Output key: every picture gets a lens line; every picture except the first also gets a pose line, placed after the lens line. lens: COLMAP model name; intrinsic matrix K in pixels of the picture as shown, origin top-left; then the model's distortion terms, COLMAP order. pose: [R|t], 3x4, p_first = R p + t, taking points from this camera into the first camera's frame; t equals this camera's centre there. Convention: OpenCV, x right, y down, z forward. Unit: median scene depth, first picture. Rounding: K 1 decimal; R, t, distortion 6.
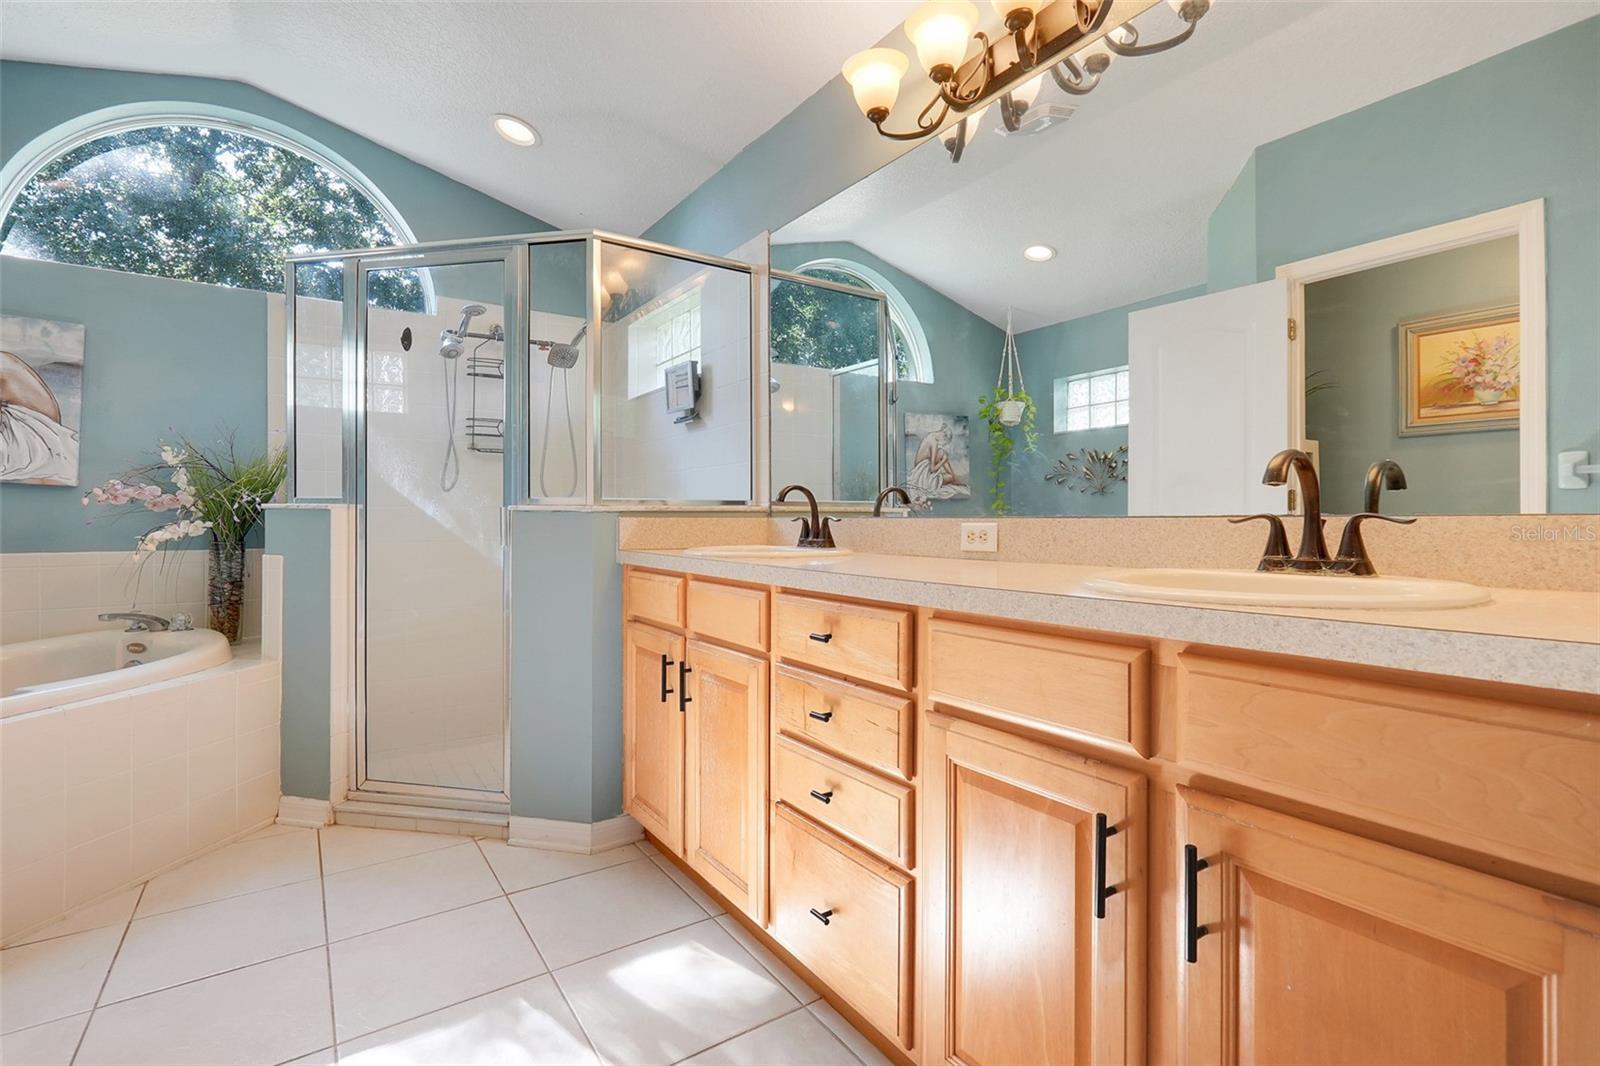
lens RADIAL K [[747.3, 0, 789.6], [0, 747.3, 517.3], [0, 0, 1]] dist [-0.005656, 0.000207]
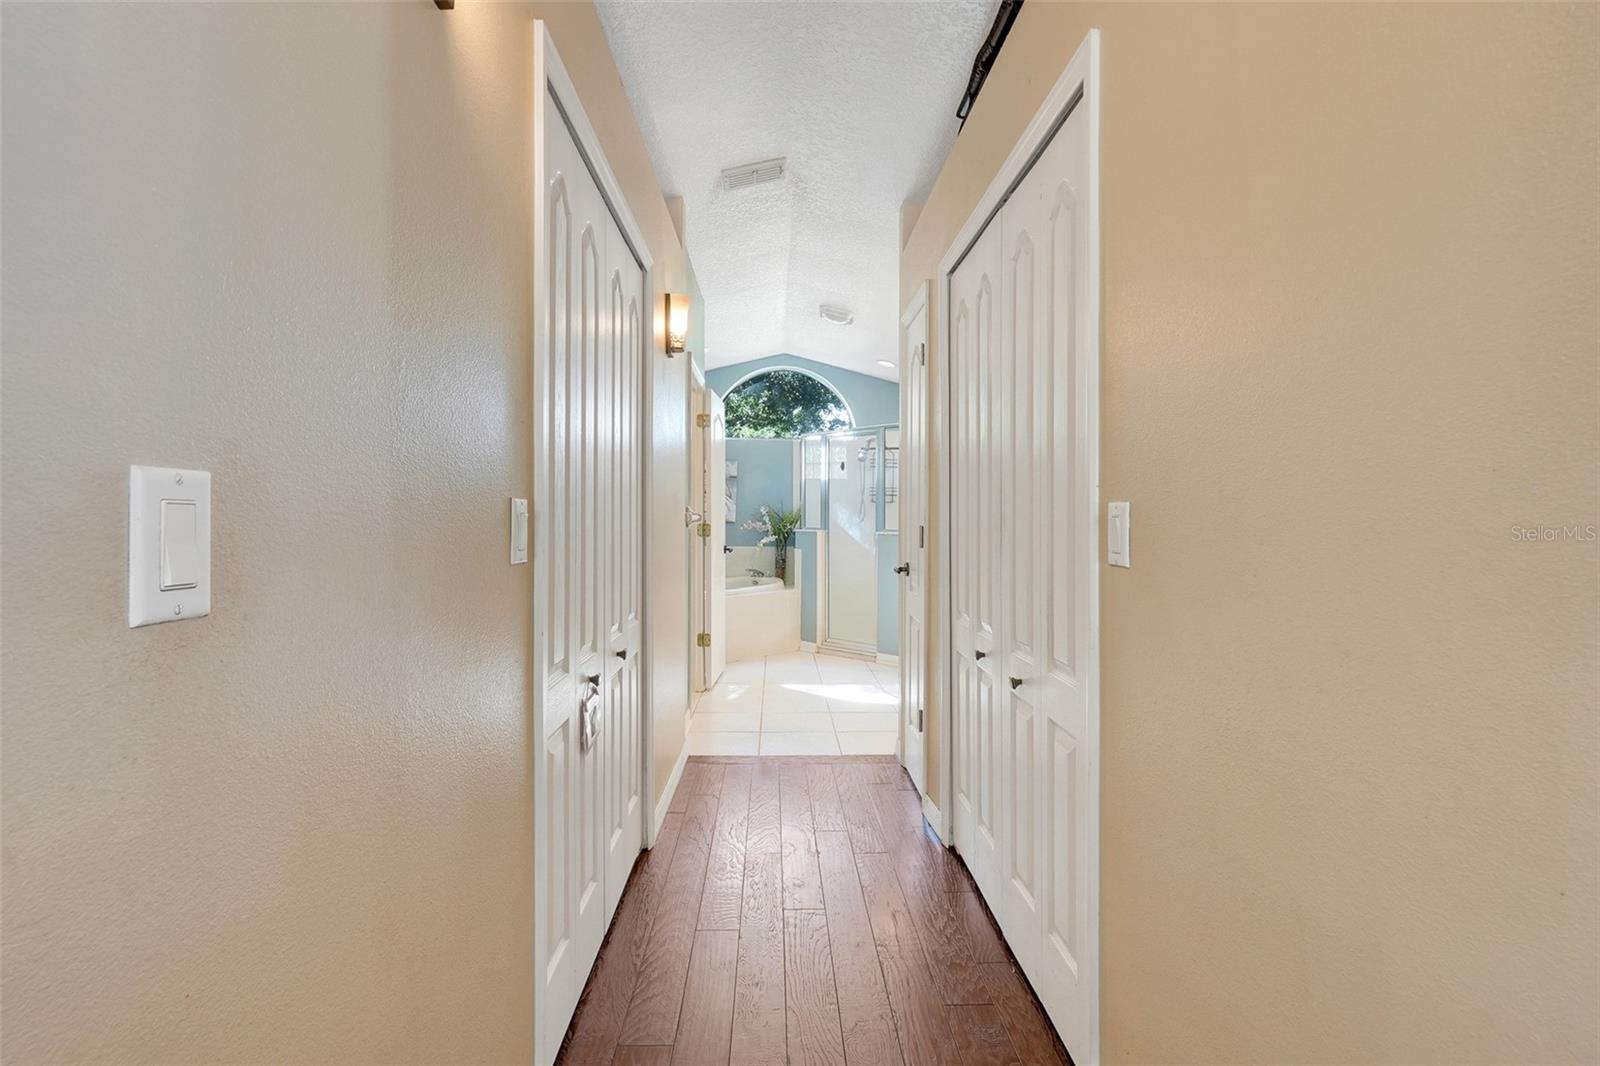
lens RADIAL K [[747.3, 0, 796.9], [0, 747.3, 525.5], [0, 0, 1]] dist [-0.005656, 0.000207]
pose [[0.845837, 0.007323, -0.533391, 0.688815], [-0.000318, 0.999913, 0.013223, -0.066031], [0.533441, -0.011014, 0.845765, -1.194644]]
